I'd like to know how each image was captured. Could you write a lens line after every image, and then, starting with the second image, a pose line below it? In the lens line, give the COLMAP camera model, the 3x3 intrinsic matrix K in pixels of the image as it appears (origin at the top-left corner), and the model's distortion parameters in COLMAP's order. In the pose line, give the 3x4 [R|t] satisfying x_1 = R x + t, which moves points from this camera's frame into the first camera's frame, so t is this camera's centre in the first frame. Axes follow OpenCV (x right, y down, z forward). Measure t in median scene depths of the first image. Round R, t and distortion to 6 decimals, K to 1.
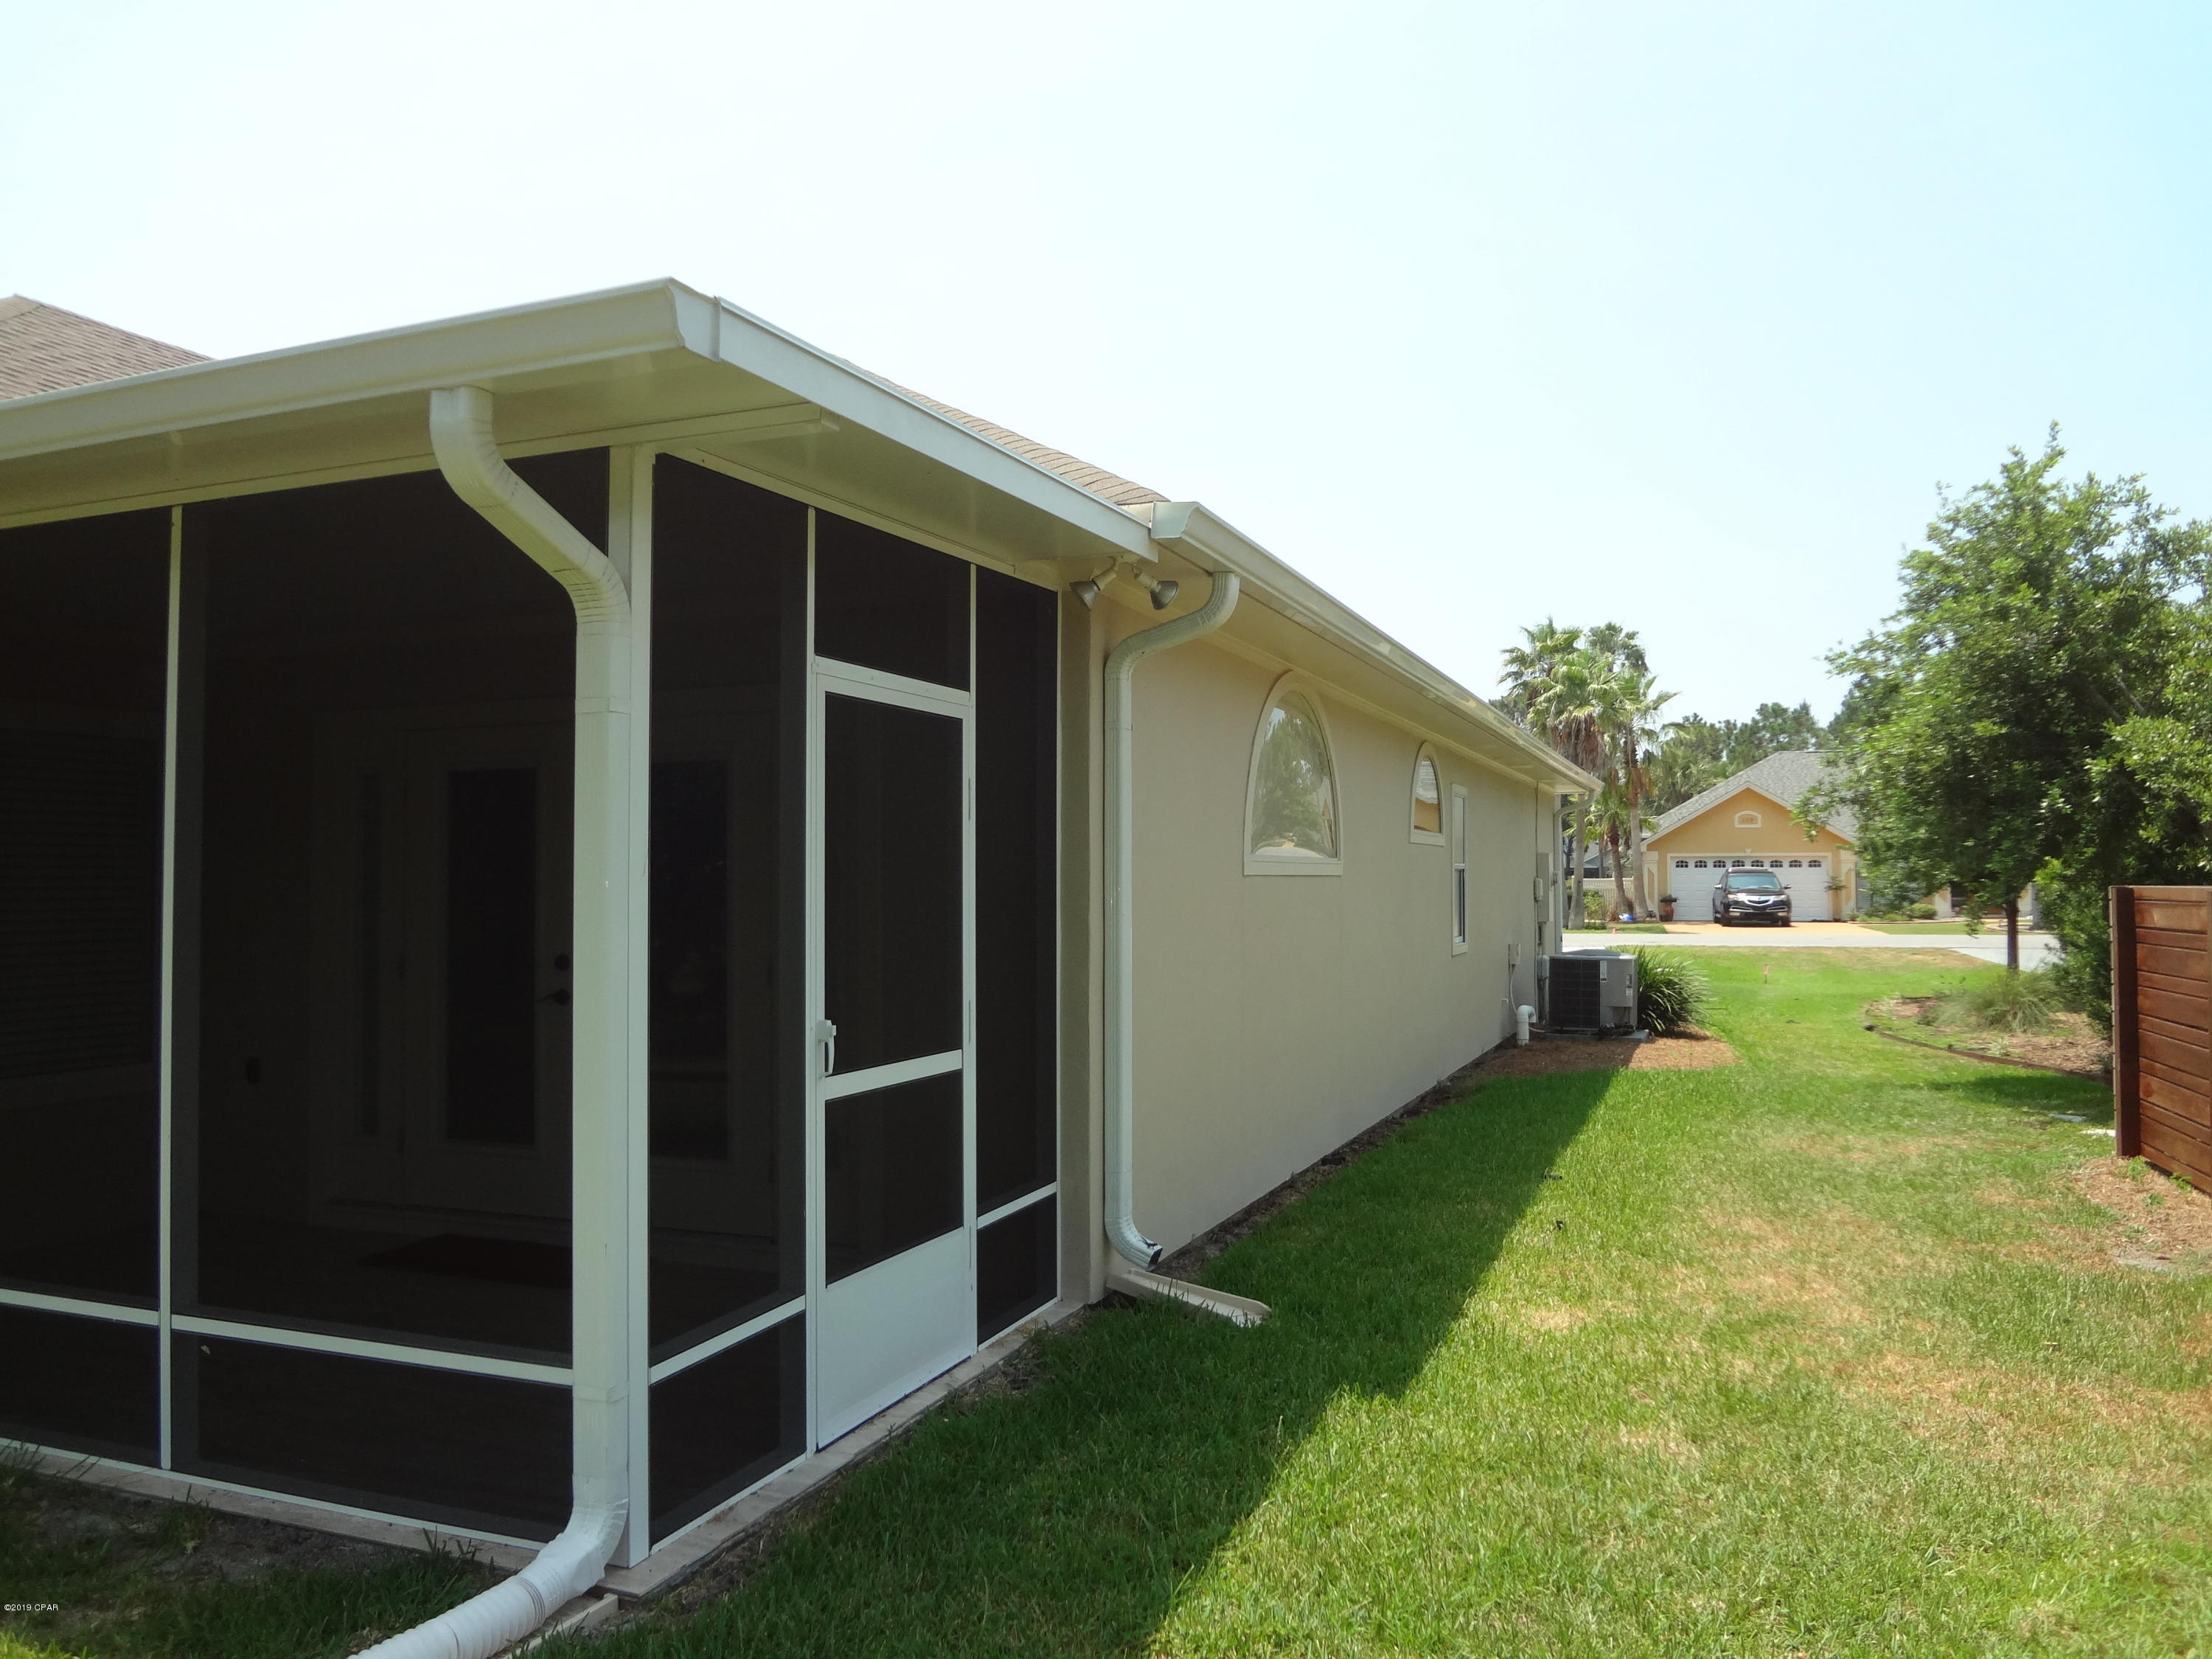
lens RADIAL K [[1587.0, 0, 1106.0], [0, 1587.0, 829.5], [0, 0, 1]] dist [-0.003781, 0.001123]
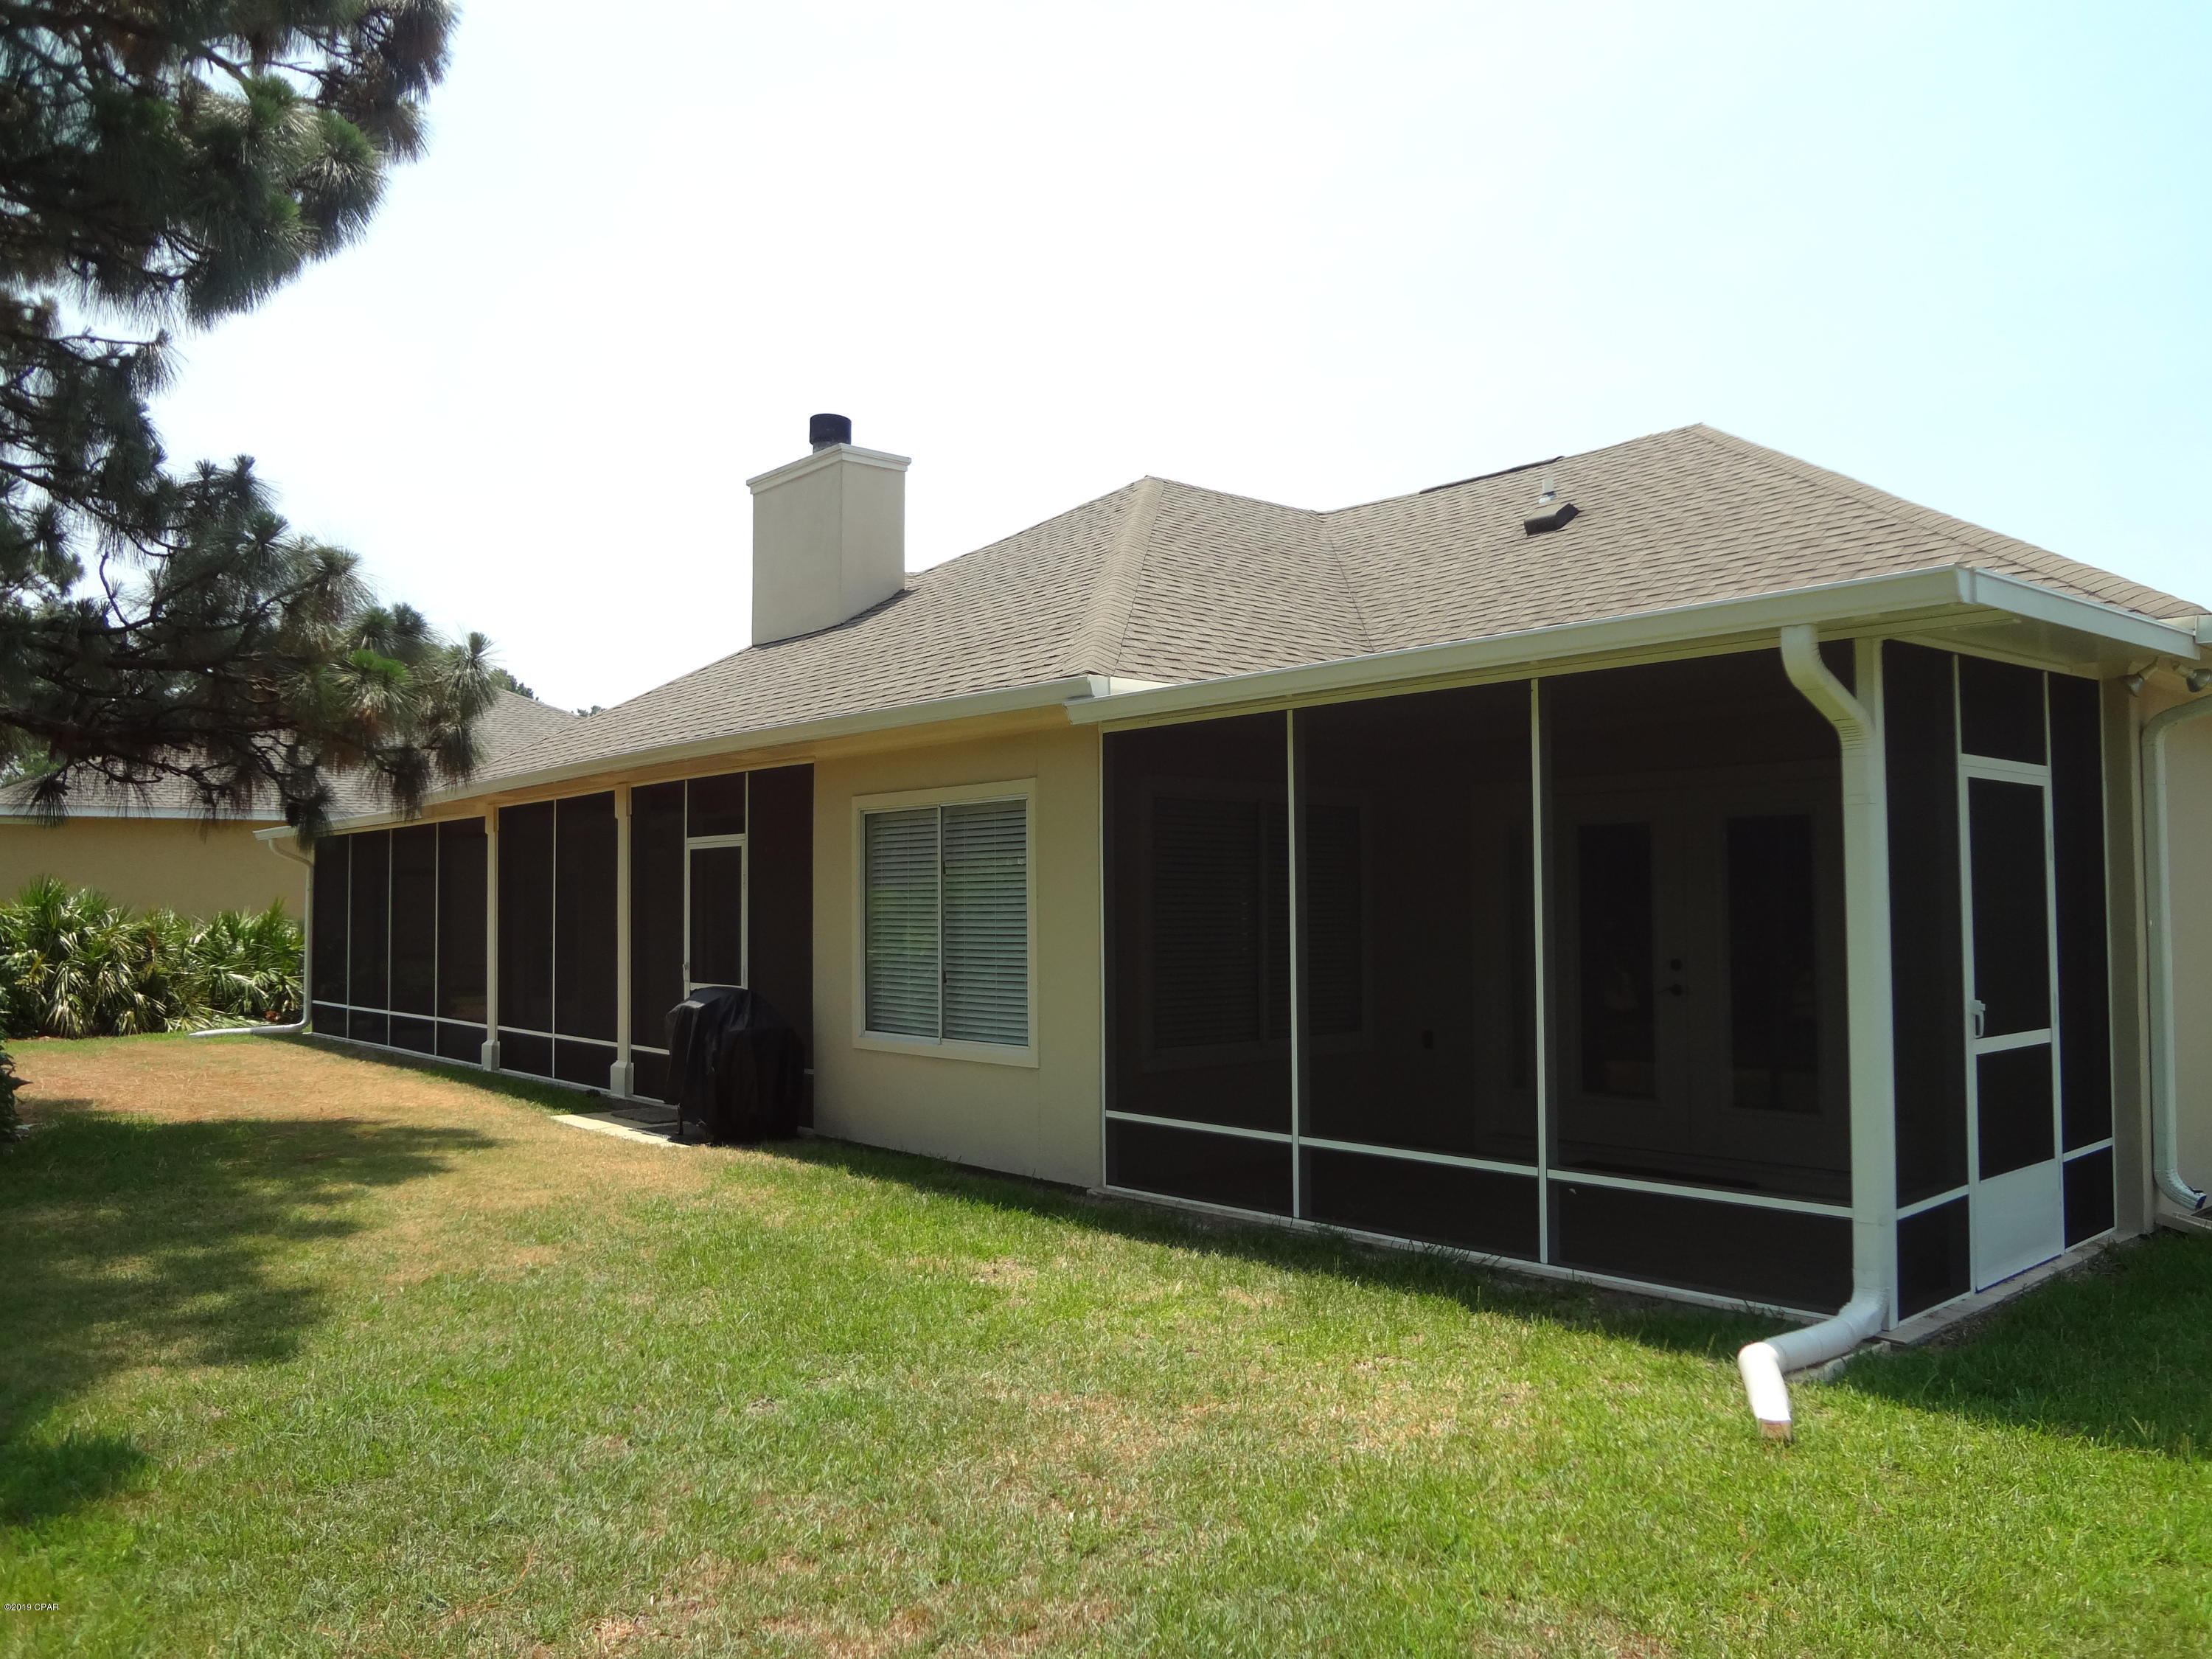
lens RADIAL K [[1655.1, 0, 1111.8], [0, 1655.1, 807.9], [0, 0, 1]] dist [-0.047840, 0.010793]
pose [[0.895617, -0.026681, -0.444025, -0.215723], [0.016289, 0.999497, -0.027203, -0.029828], [0.444528, 0.017131, 0.895601, -0.714046]]
